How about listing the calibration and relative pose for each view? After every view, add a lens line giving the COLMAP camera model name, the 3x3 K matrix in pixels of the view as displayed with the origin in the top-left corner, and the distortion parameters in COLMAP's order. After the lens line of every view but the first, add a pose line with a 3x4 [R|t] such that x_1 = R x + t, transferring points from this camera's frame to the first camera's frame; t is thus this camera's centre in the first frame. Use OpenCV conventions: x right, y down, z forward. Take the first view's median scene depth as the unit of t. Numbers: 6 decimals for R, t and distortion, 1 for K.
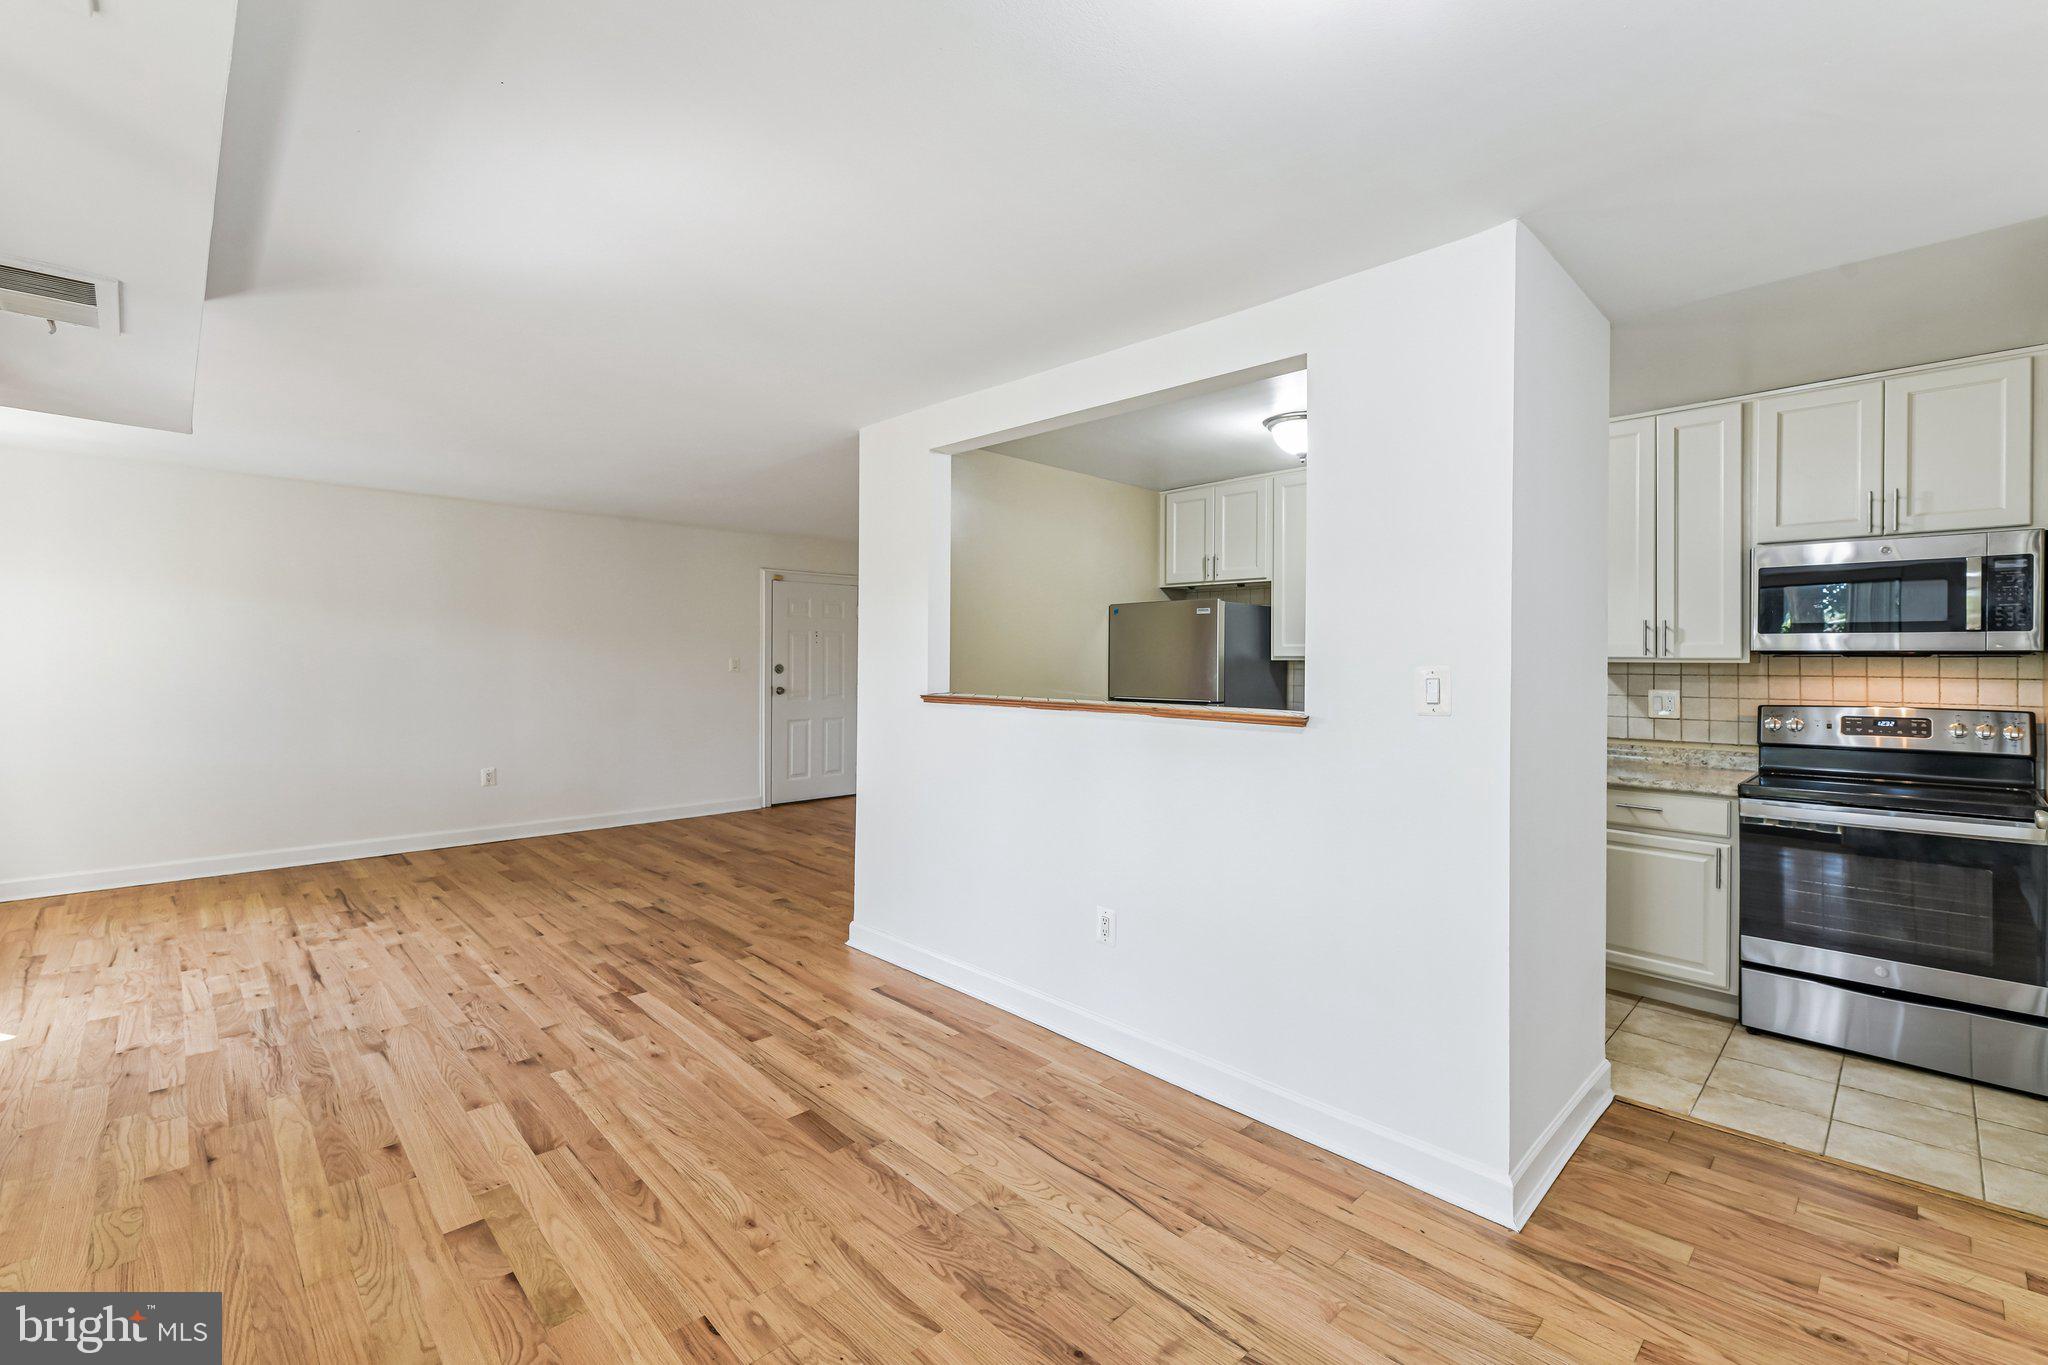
lens RADIAL K [[878.6, 0, 1031.7], [0, 878.6, 657.9], [0, 0, 1]] dist [0.013256, -0.004205]
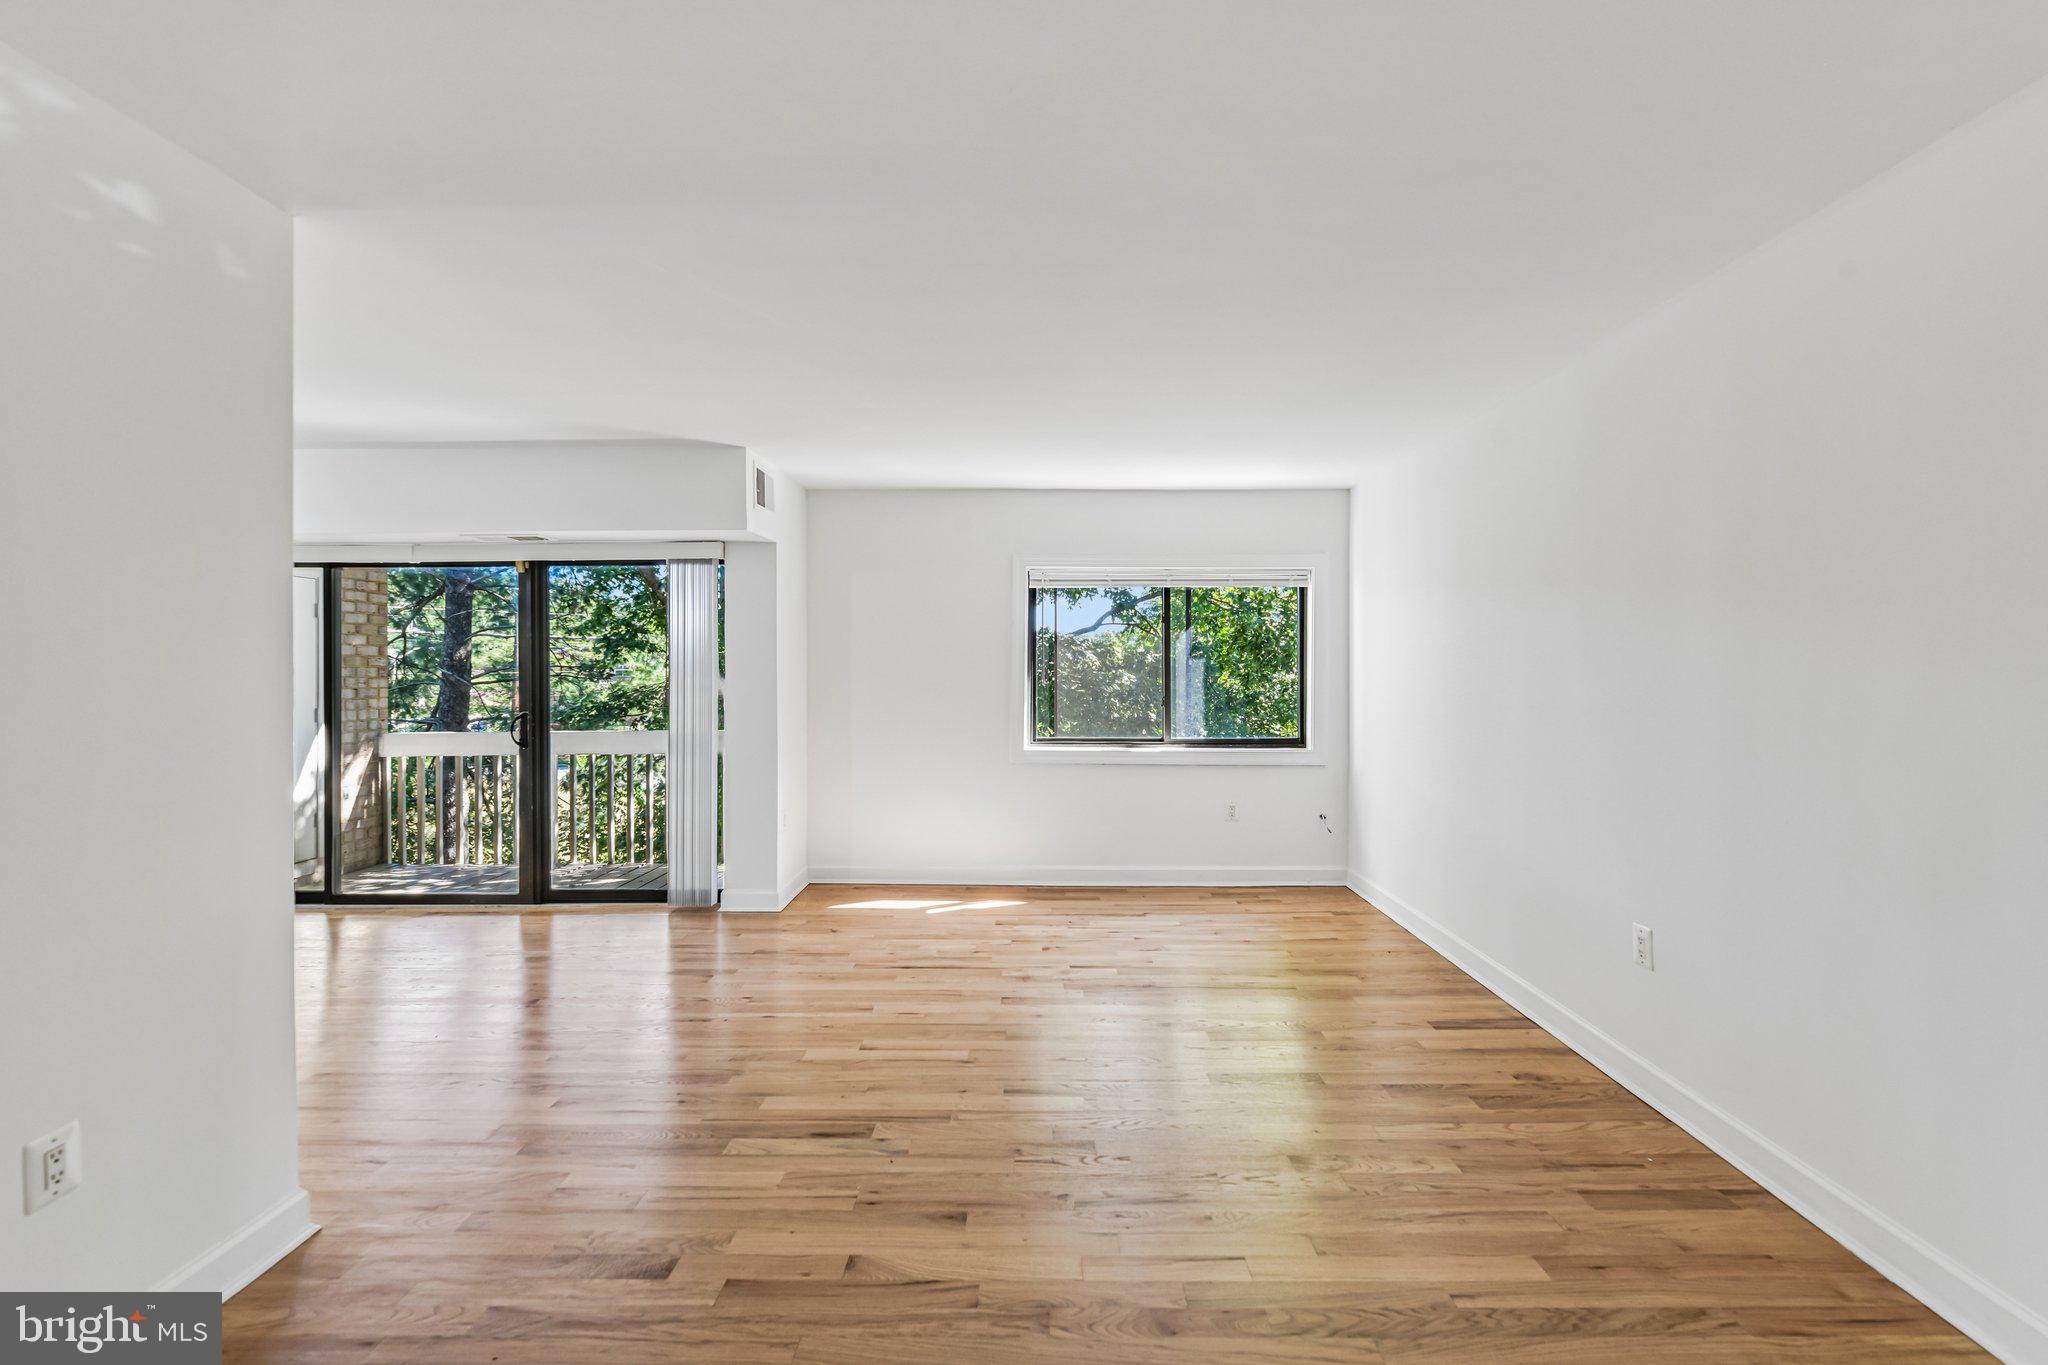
lens RADIAL K [[878.6, 0, 1031.7], [0, 878.6, 657.9], [0, 0, 1]] dist [0.013256, -0.004205]
pose [[-0.710331, -0.013123, -0.703746, -0.156616], [-0.002016, 0.999860, -0.016610, 0.000437], [0.703865, -0.010380, -0.710258, 1.904409]]
